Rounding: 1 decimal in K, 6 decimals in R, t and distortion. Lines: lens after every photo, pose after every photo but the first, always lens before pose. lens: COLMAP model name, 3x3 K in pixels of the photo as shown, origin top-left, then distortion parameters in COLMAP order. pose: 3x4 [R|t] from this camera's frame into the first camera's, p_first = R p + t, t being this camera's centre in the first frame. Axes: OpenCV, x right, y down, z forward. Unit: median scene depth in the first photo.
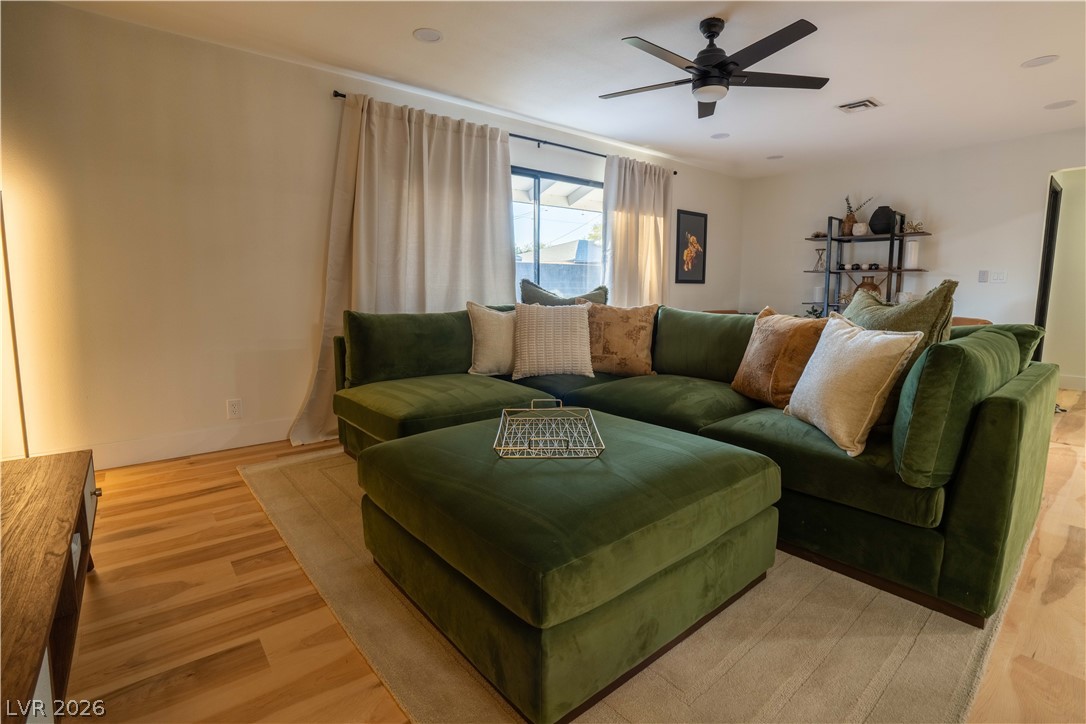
lens RADIAL K [[525.0, 0, 542.1], [0, 525.0, 352.2], [0, 0, 1]] dist [-0.067825, 0.026158]
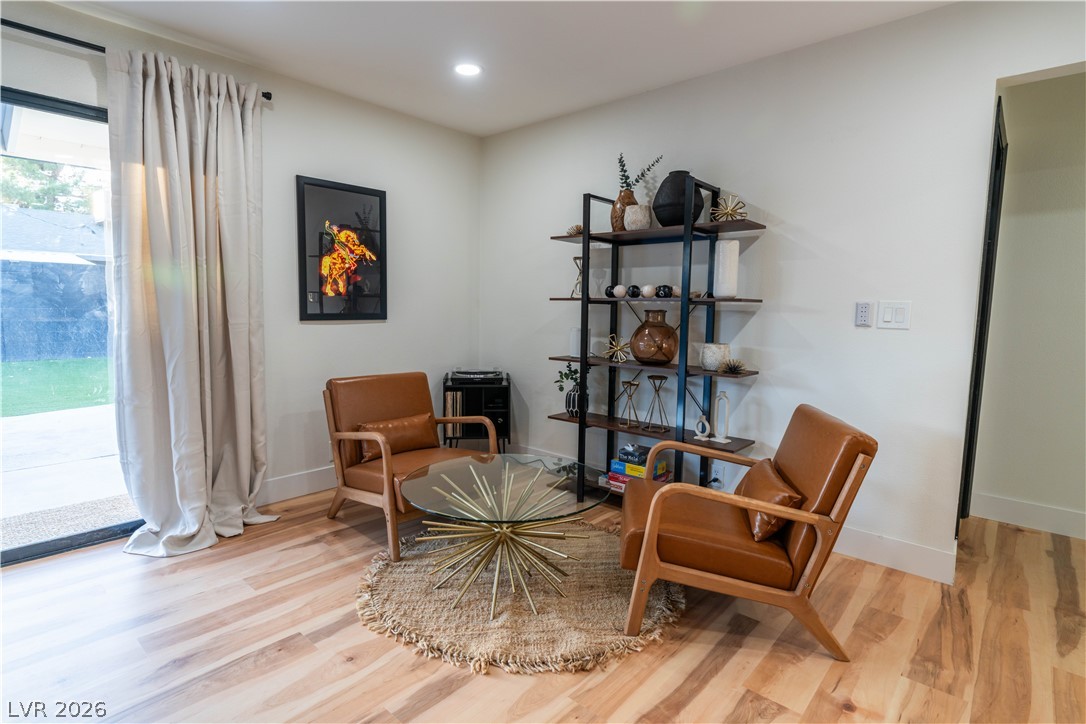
lens RADIAL K [[535.1, 0, 540.2], [0, 535.1, 359.7], [0, 0, 1]] dist [-0.006500, -0.000660]
pose [[0.991233, -0.004338, 0.132053, 0.434649], [0.006360, 0.999869, -0.014891, -0.087776], [-0.131971, 0.015600, 0.991131, 0.466977]]
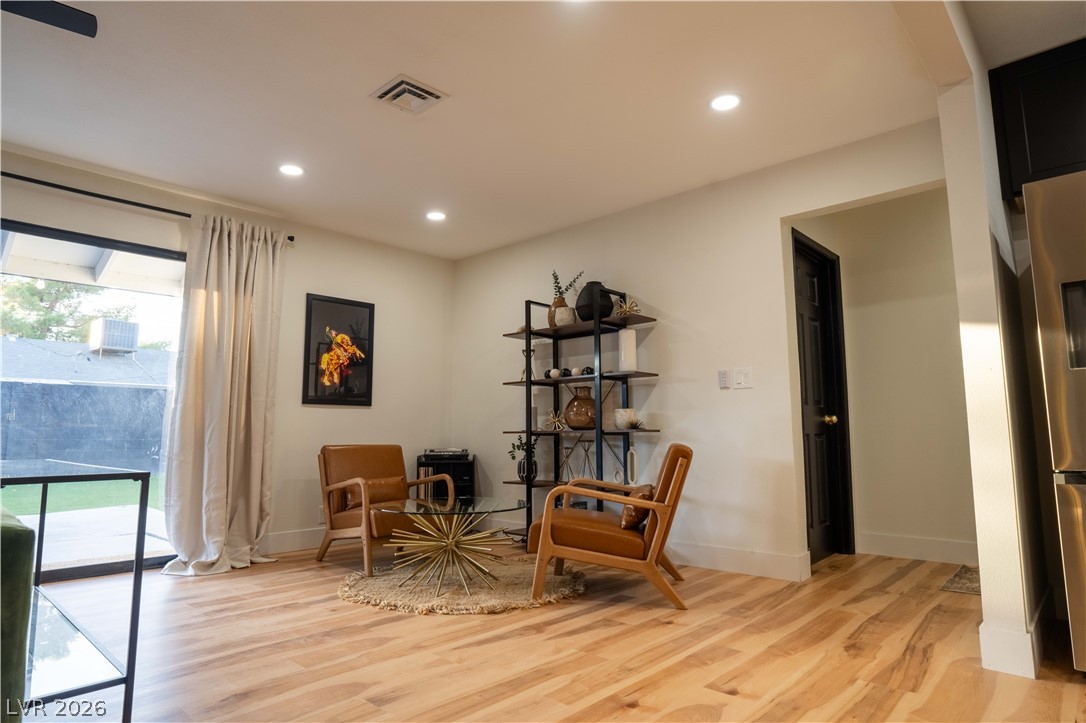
lens RADIAL K [[619.9, 0, 543.0], [0, 619.9, 361.5], [0, 0, 1]] dist [-0.043416, 0.000839]
pose [[0.993701, 0.000018, 0.112066, 0.481025], [0.026523, 0.971552, -0.235338, 0.002619], [-0.108882, 0.236828, 0.965431, 0.235345]]
